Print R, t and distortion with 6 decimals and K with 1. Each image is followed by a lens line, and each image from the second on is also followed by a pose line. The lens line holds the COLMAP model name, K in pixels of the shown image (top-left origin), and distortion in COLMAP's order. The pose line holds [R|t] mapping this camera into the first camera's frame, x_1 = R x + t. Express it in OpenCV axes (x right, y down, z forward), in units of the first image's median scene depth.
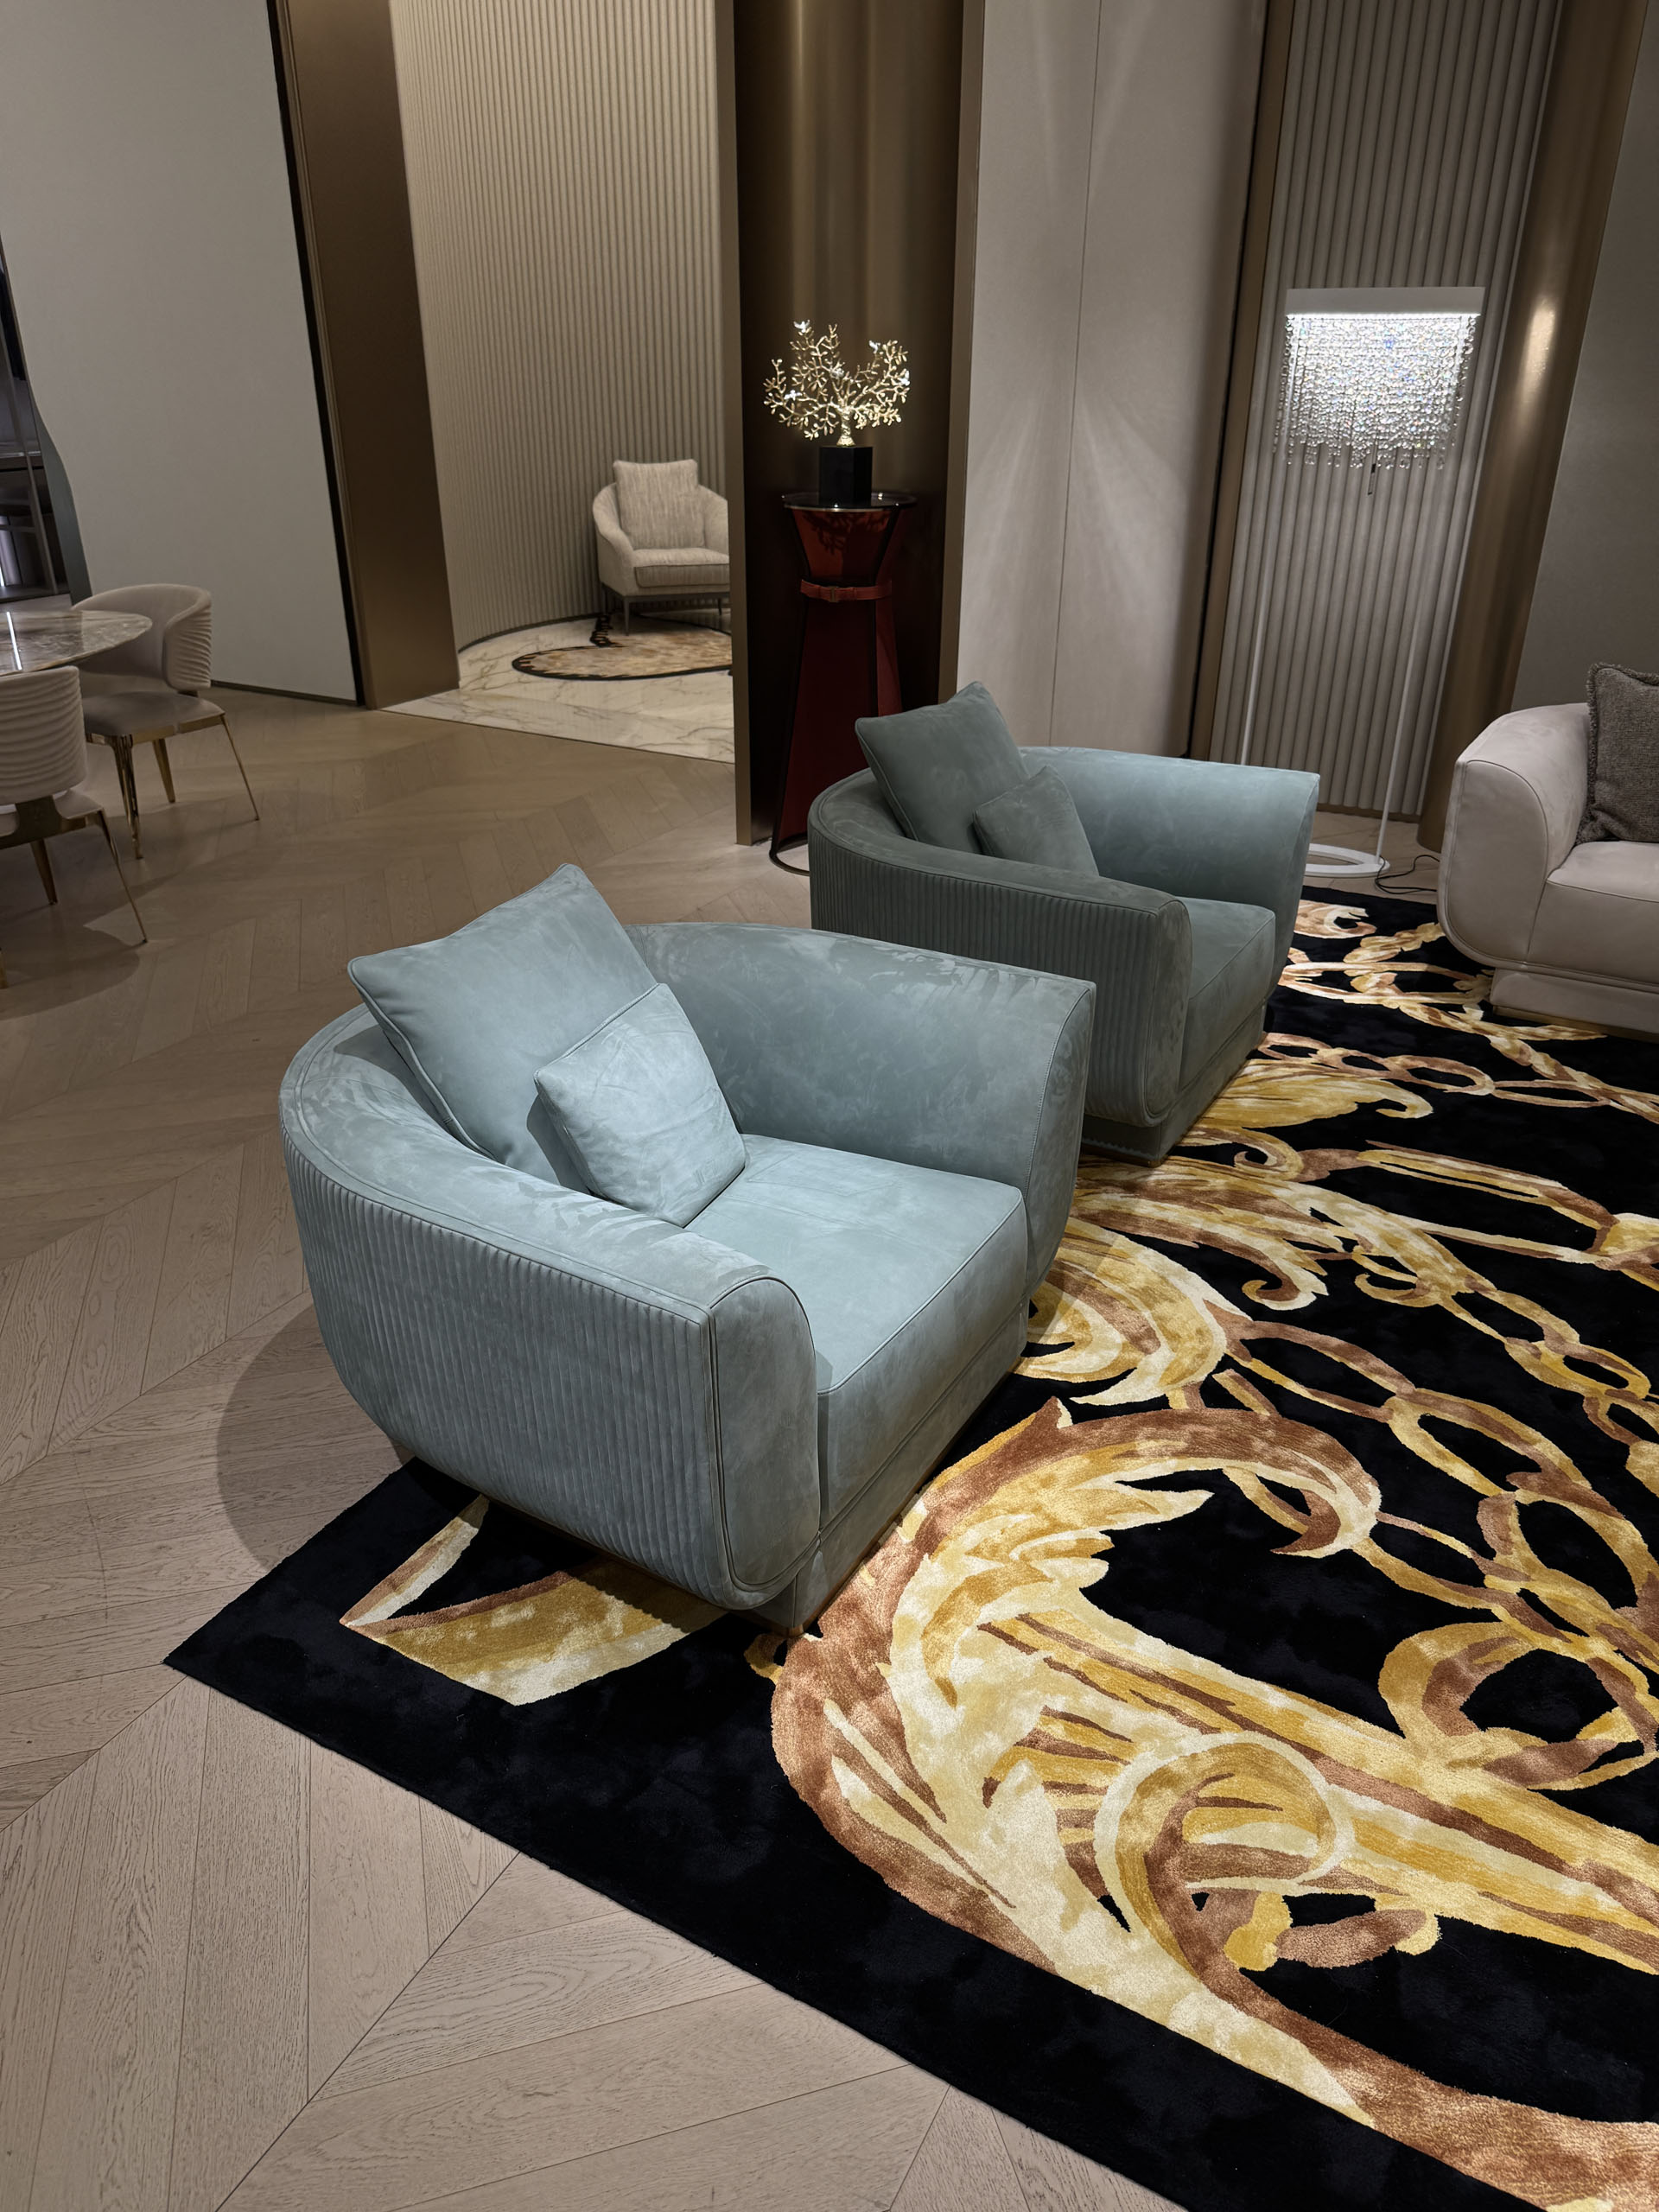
lens RADIAL K [[1572.6, 0, 850.3], [0, 1572.6, 1083.4], [0, 0, 1]] dist [0.034503, -0.058913]
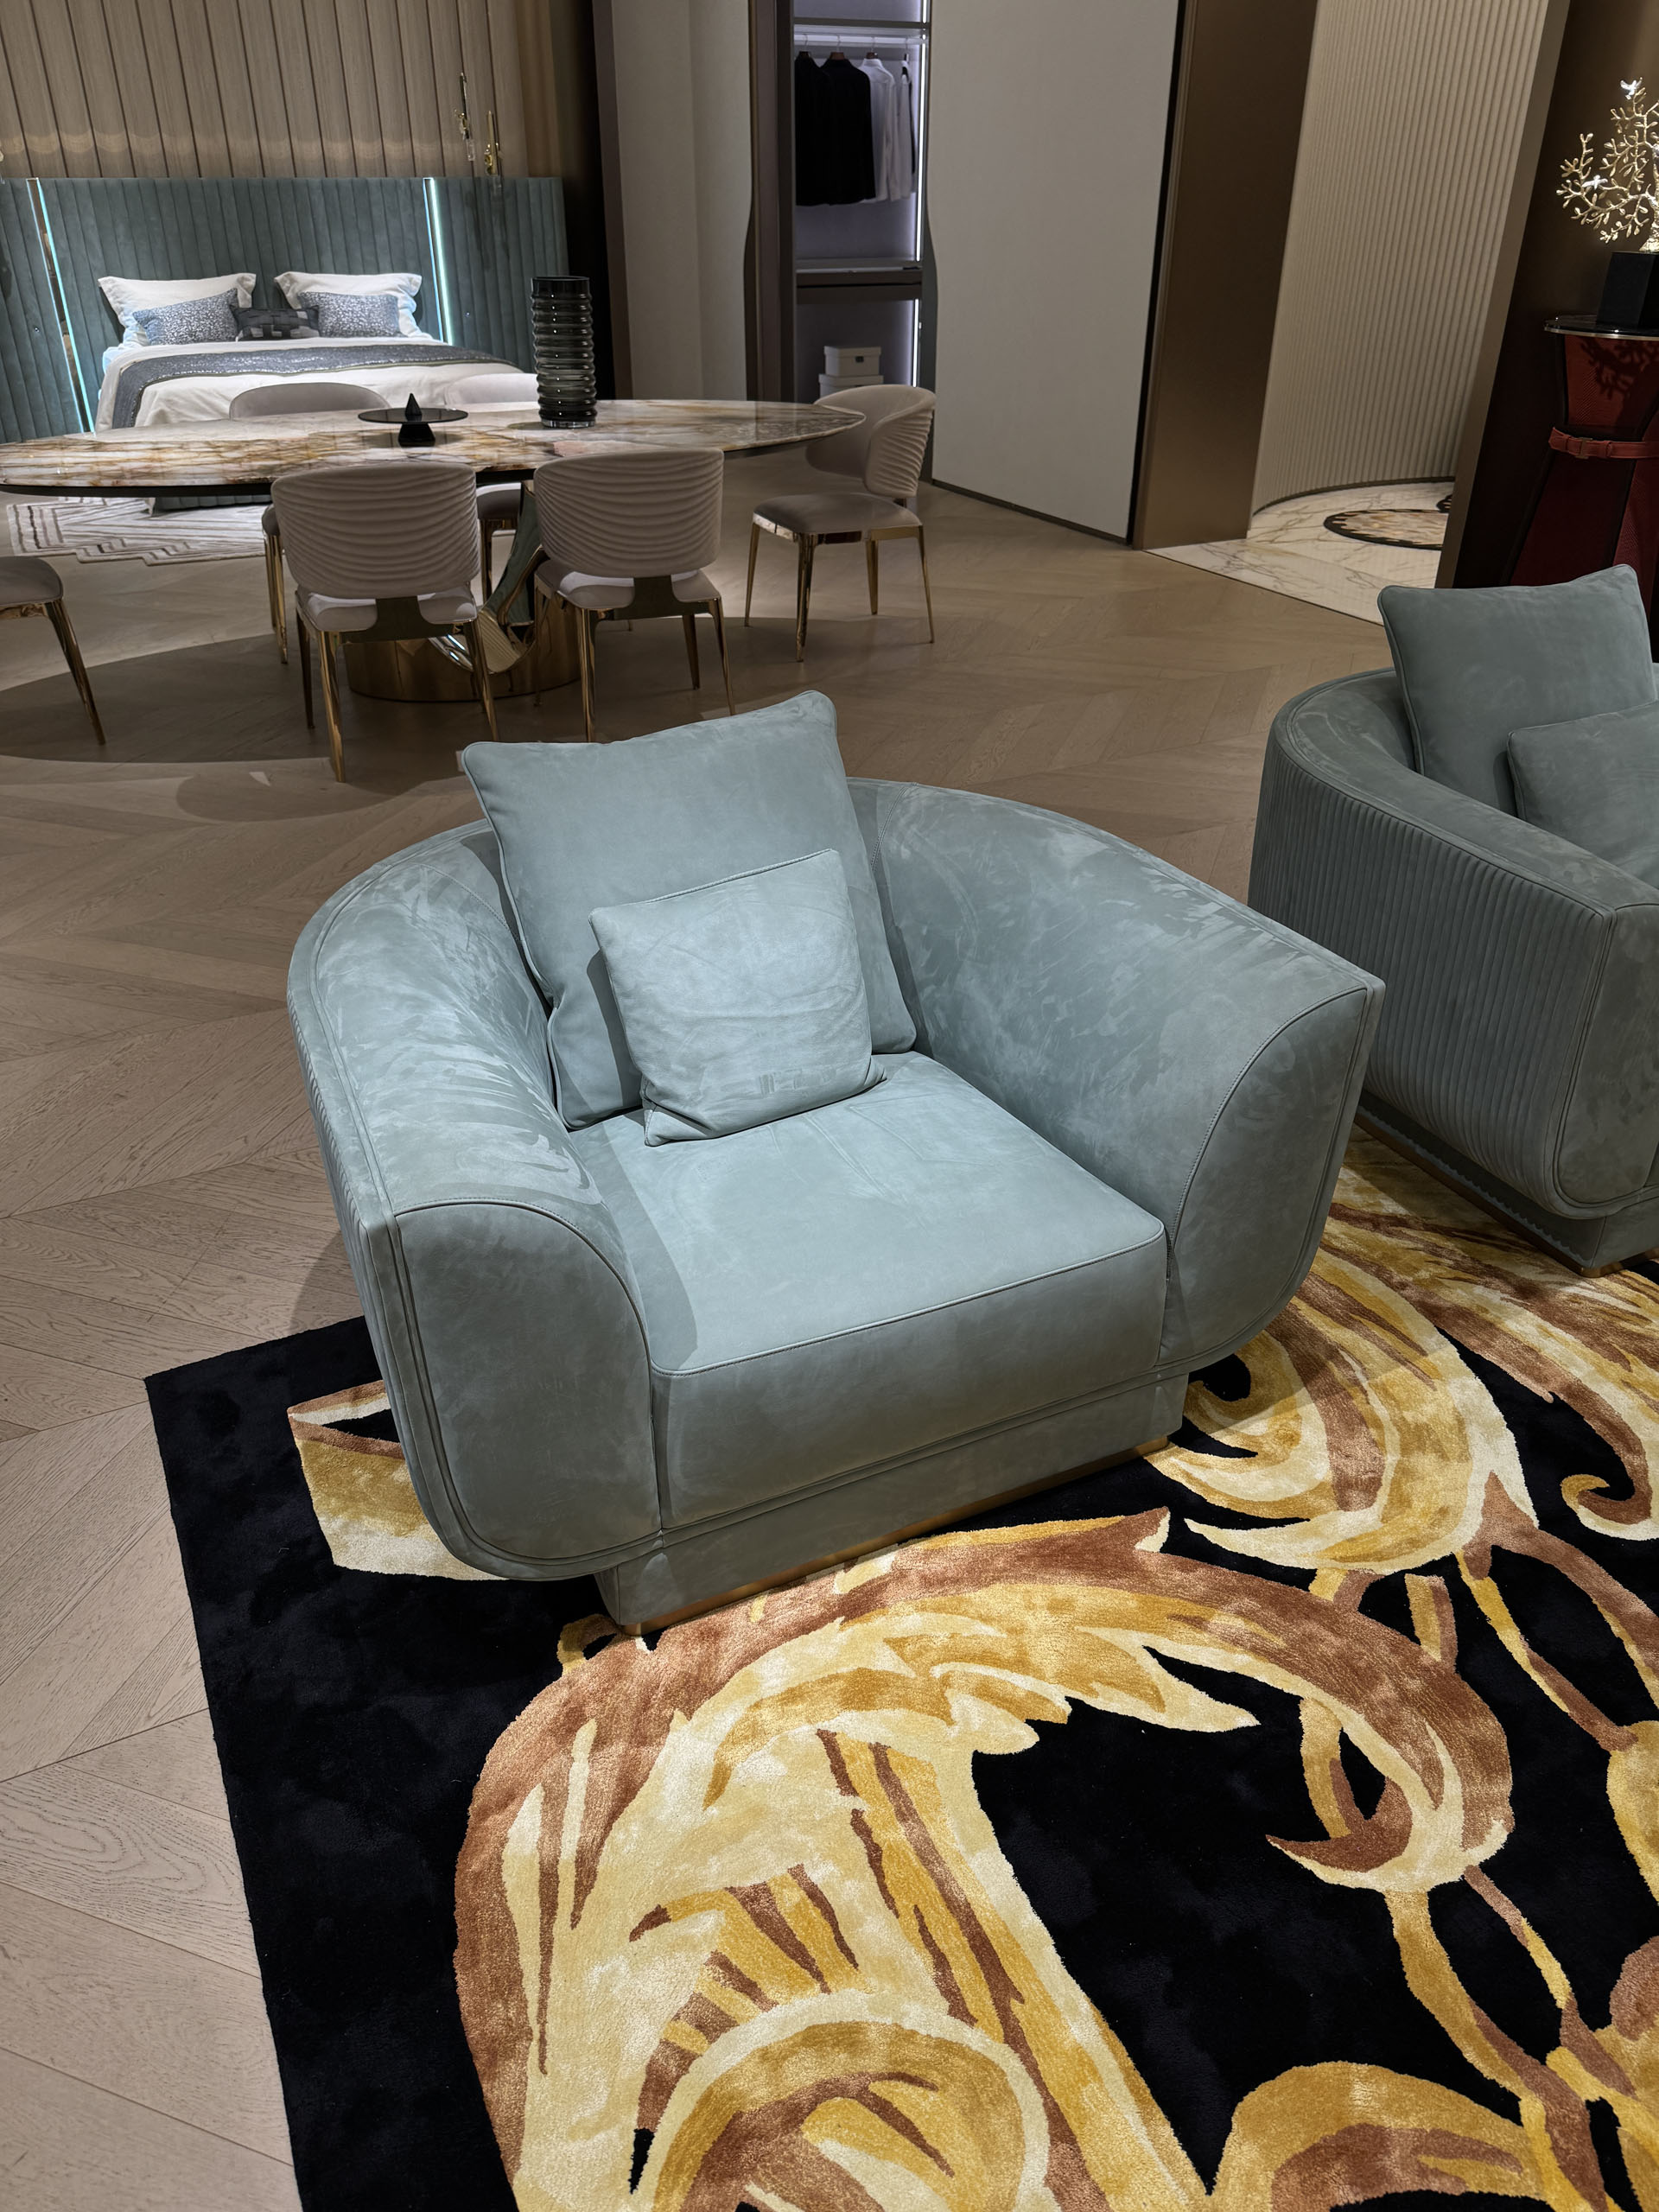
lens RADIAL K [[1572.6, 0, 906.4], [0, 1572.6, 1109.6], [0, 0, 1]] dist [0.034503, -0.058913]
pose [[0.821485, 0.289391, -0.491340, 0.393782], [-0.246405, 0.957204, 0.151805, -0.074617], [0.514244, -0.003637, 0.857636, 0.339951]]
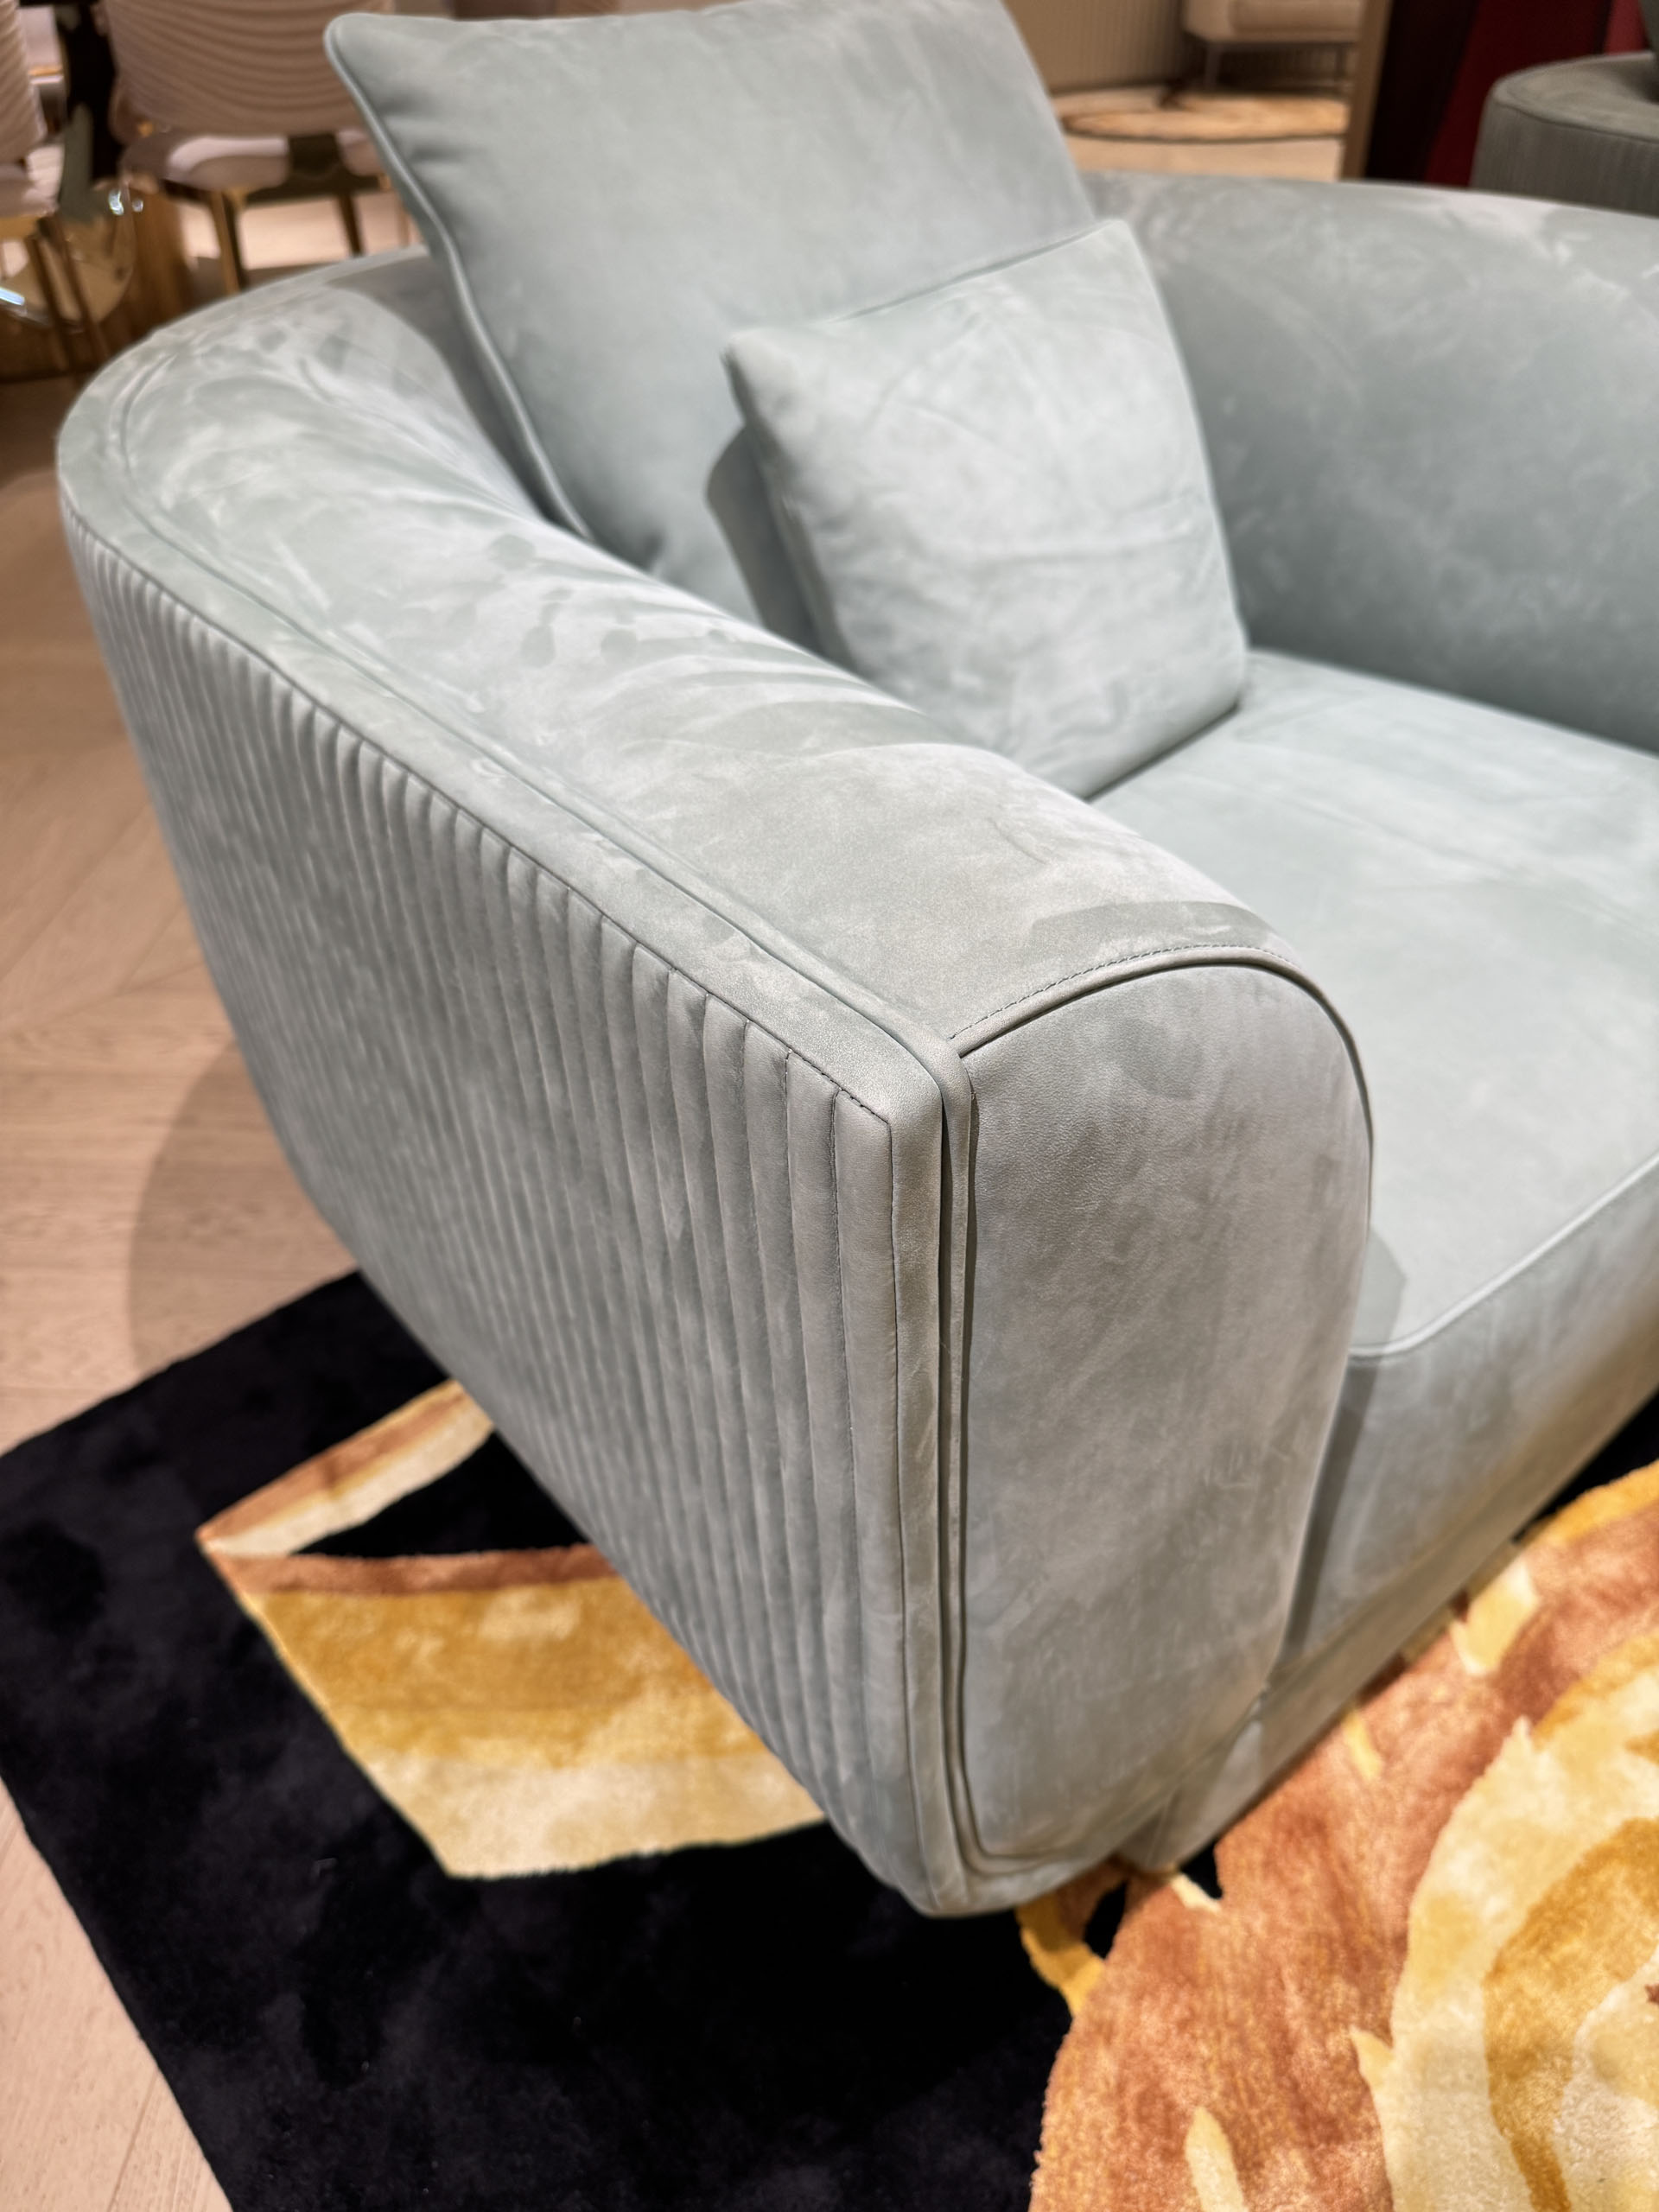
lens RADIAL K [[1540.1, 0, 844.3], [0, 1540.1, 1116.0], [0, 0, 1]] dist [-0.008917, -0.017236]
pose [[0.940971, 0.190744, -0.279627, -0.034217], [-0.122738, 0.962155, 0.243296, 0.079315], [0.315451, -0.194614, 0.928771, 0.620888]]
